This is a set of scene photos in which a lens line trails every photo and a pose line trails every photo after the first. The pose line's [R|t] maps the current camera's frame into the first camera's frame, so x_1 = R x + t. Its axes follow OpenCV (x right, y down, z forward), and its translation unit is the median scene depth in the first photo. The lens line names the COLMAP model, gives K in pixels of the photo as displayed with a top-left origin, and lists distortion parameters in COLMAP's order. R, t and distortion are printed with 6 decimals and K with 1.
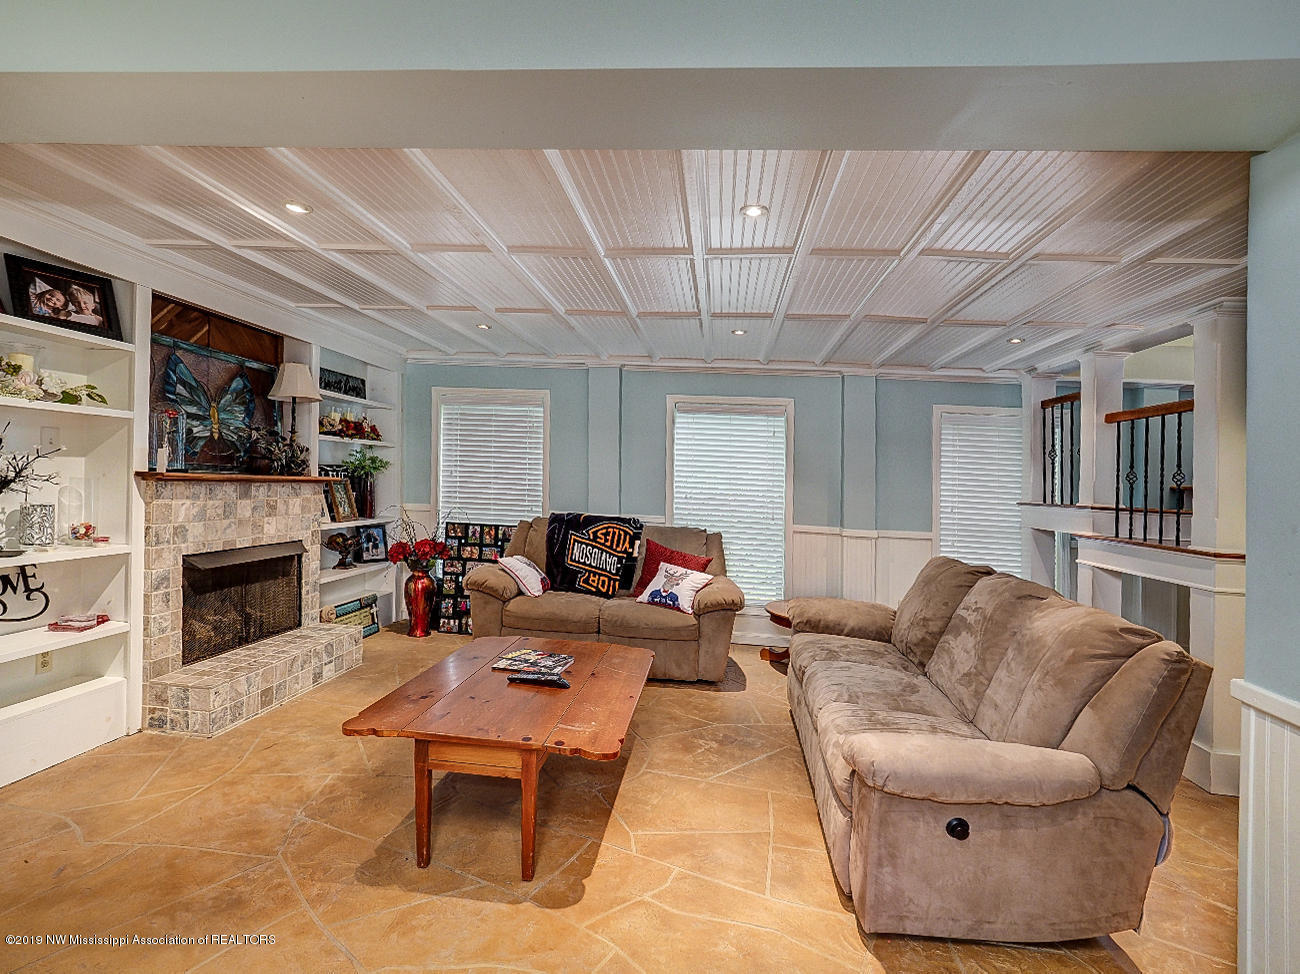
lens RADIAL K [[653.0, 0, 650.0], [0, 653.0, 487.0], [0, 0, 1]] dist [0.006796, -0.000653]
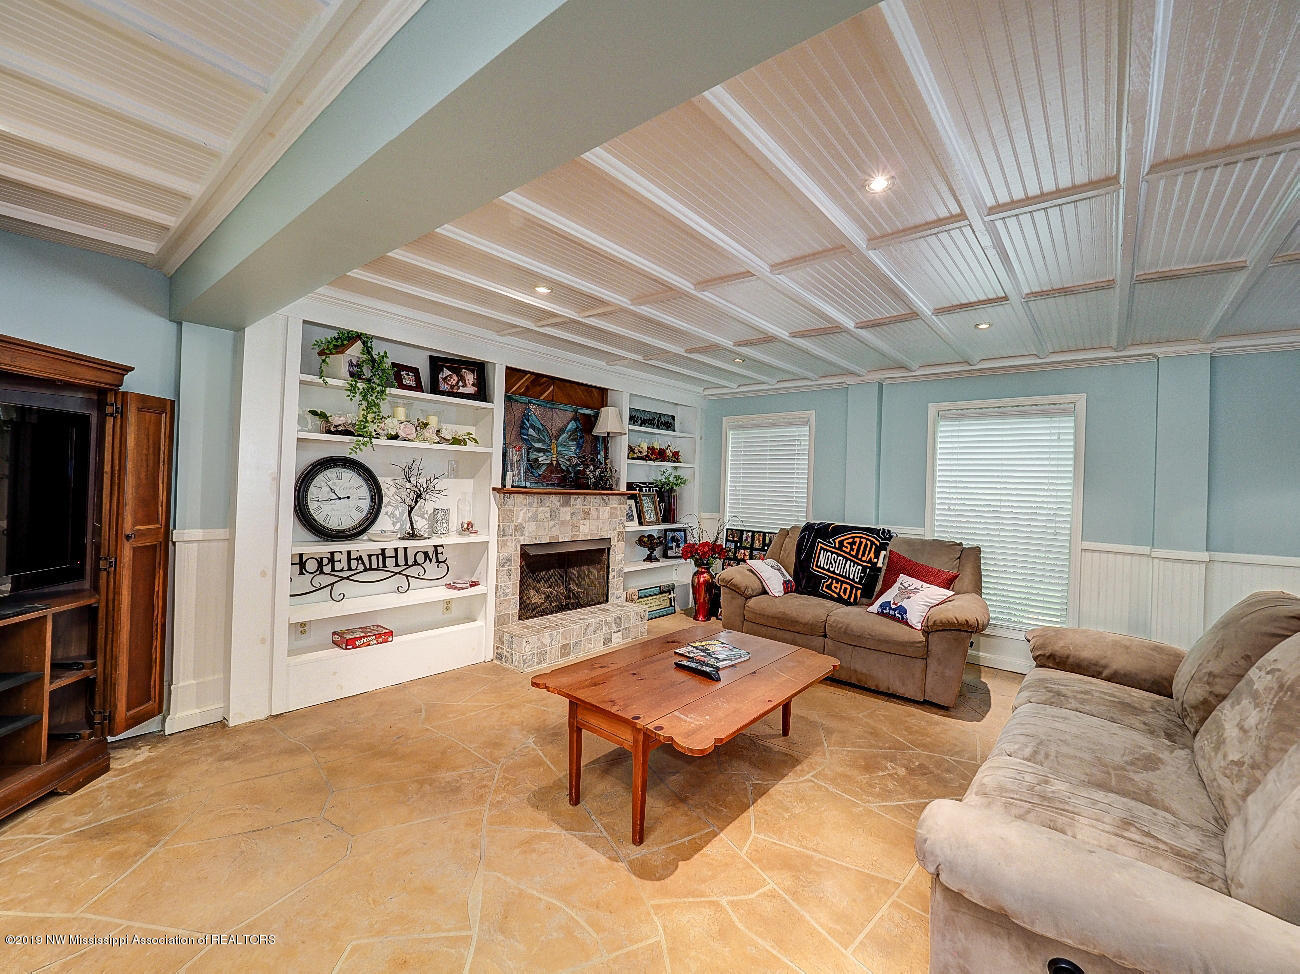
lens RADIAL K [[551.6, 0, 651.2], [0, 551.6, 499.3], [0, 0, 1]] dist [0.000316, -0.000570]
pose [[0.839038, -0.002345, -0.544068, 0.163334], [-0.000289, 0.999989, -0.004756, 0.007185], [0.544073, 0.004147, 0.839028, 0.102971]]
